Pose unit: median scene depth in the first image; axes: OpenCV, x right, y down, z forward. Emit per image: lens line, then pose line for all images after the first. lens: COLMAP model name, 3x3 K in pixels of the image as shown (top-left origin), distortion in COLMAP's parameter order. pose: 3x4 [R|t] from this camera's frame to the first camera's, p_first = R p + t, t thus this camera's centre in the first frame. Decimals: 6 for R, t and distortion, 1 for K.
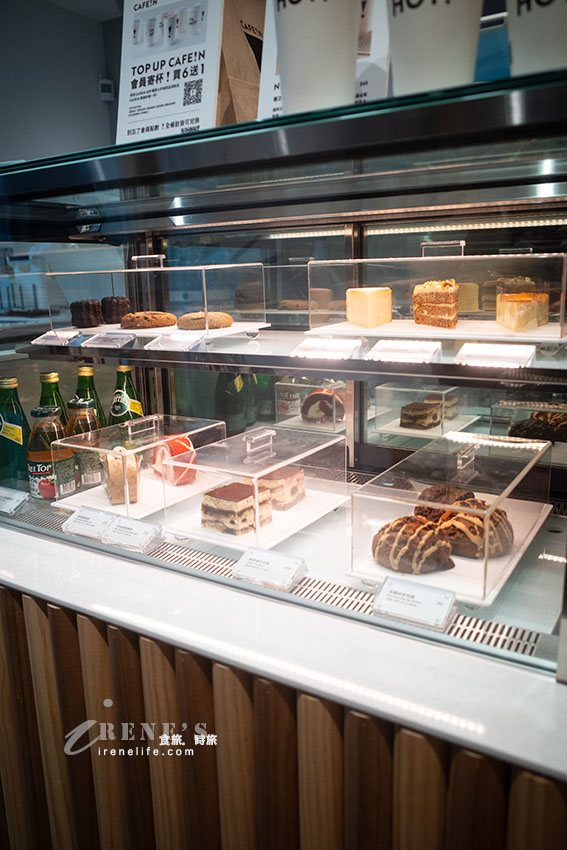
lens RADIAL K [[687.2, 0, 301.2], [0, 687.2, 415.8], [0, 0, 1]] dist [-0.029543, 0.042901]
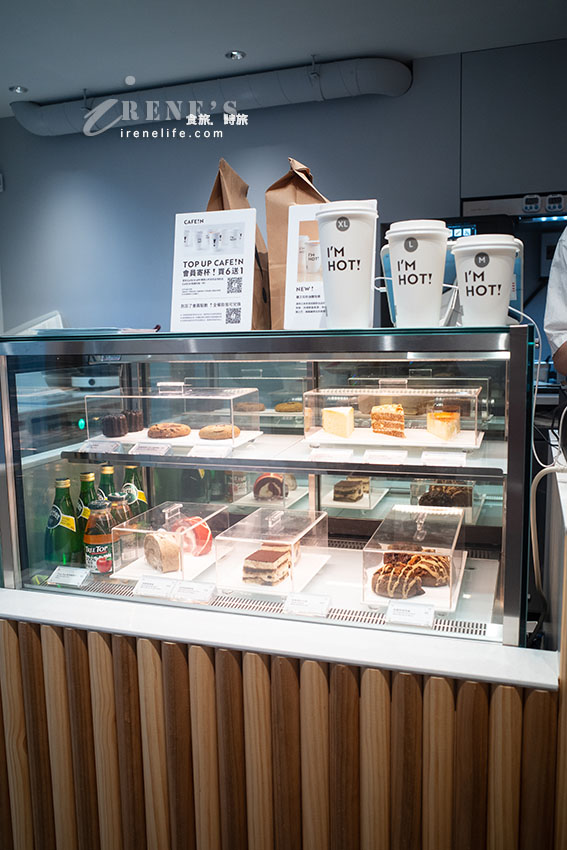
lens RADIAL K [[687.2, 0, 325.8], [0, 687.2, 409.0], [0, 0, 1]] dist [-0.029543, 0.042901]
pose [[0.968450, -0.016236, 0.248680, -0.332841], [0.042955, 0.993816, -0.102398, -0.042309], [-0.245480, 0.109849, 0.963158, -0.445653]]
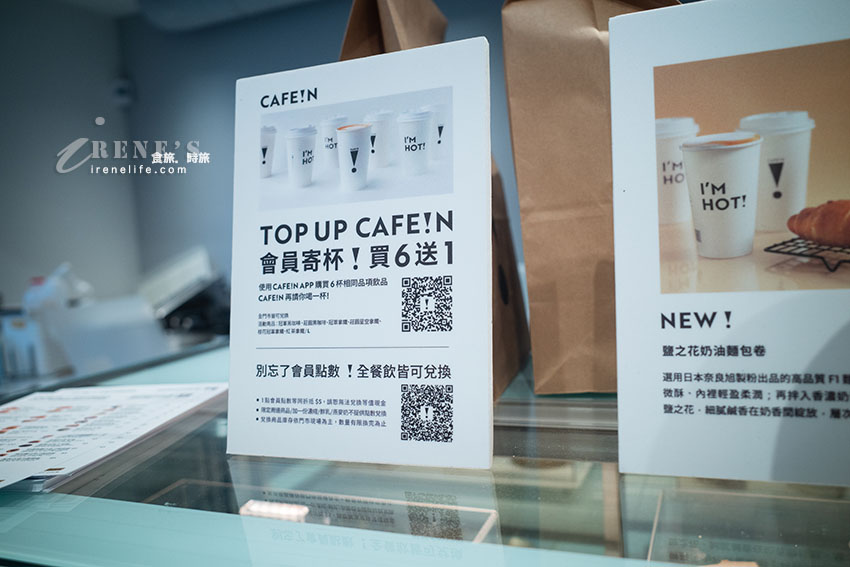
lens RADIAL K [[687.2, 0, 455.3], [0, 687.2, 321.7], [0, 0, 1]] dist [-0.029543, 0.042901]
pose [[0.981761, -0.052523, 0.182721, -0.214619], [0.072858, 0.991648, -0.106421, -0.402788], [-0.175605, 0.117793, 0.977388, 0.558584]]
